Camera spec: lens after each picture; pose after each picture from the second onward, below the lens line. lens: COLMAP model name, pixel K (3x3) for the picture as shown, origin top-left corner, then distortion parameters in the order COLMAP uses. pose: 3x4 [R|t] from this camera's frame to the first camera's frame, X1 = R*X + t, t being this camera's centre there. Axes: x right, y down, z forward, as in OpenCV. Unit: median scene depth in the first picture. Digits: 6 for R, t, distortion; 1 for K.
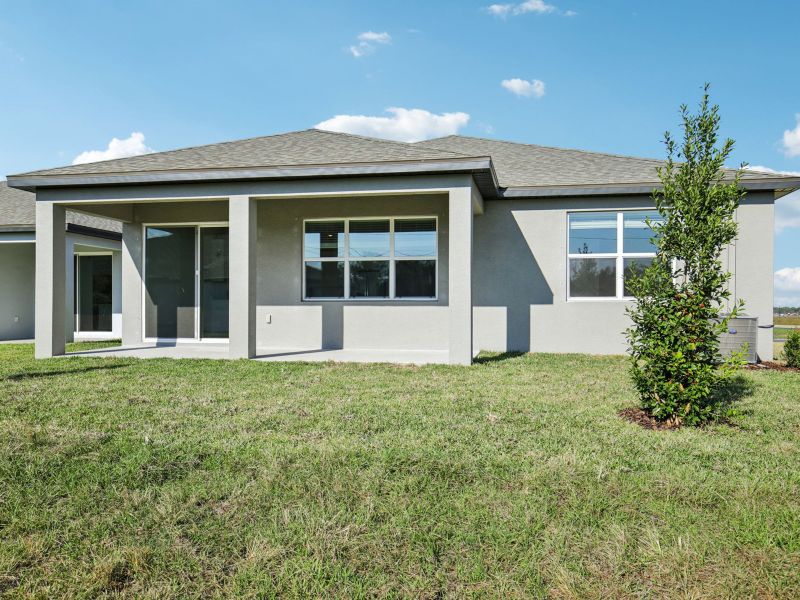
lens RADIAL K [[693.5, 0, 396.9], [0, 693.5, 311.1], [0, 0, 1]] dist [0.003643, 0.001514]
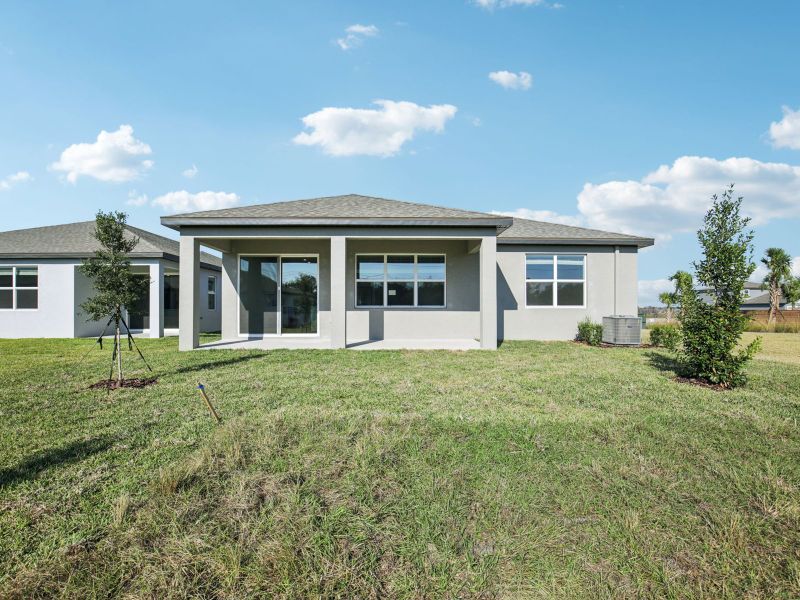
lens RADIAL K [[424.8, 0, 391.7], [0, 424.8, 304.3], [0, 0, 1]] dist [-0.044434, 0.000083]
pose [[0.975375, 0.001044, 0.220552, -0.269441], [0.002526, 0.999870, -0.015906, -0.008065], [-0.220540, 0.016071, 0.975245, 0.092118]]
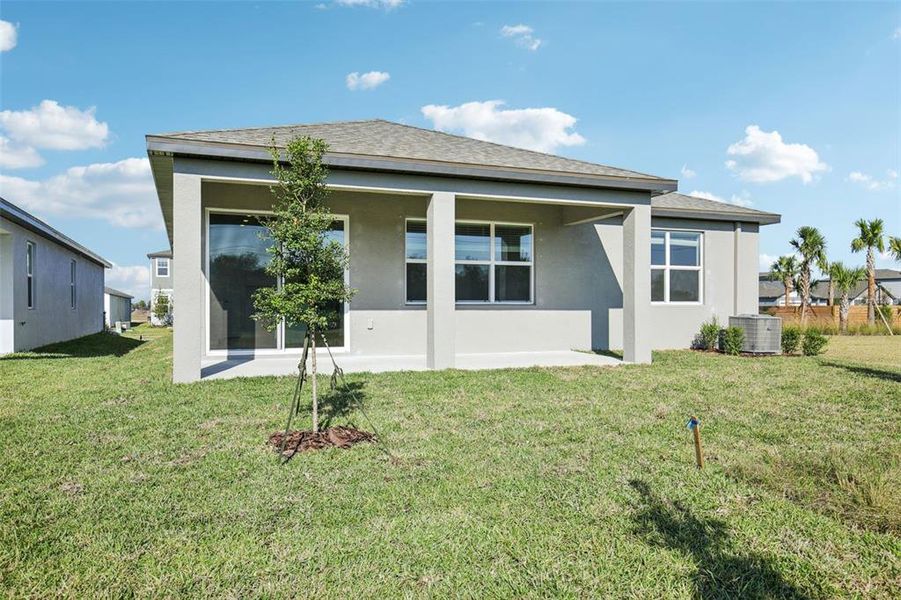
lens RADIAL K [[708.6, 0, 450.5], [0, 708.6, 300.0], [0, 0, 1]] dist [0.003487, -0.000004]
pose [[0.827885, 0.003413, 0.560888, -0.640817], [0.003956, 0.999921, -0.011924, -0.009671], [-0.560884, 0.012091, 0.827806, 0.181479]]
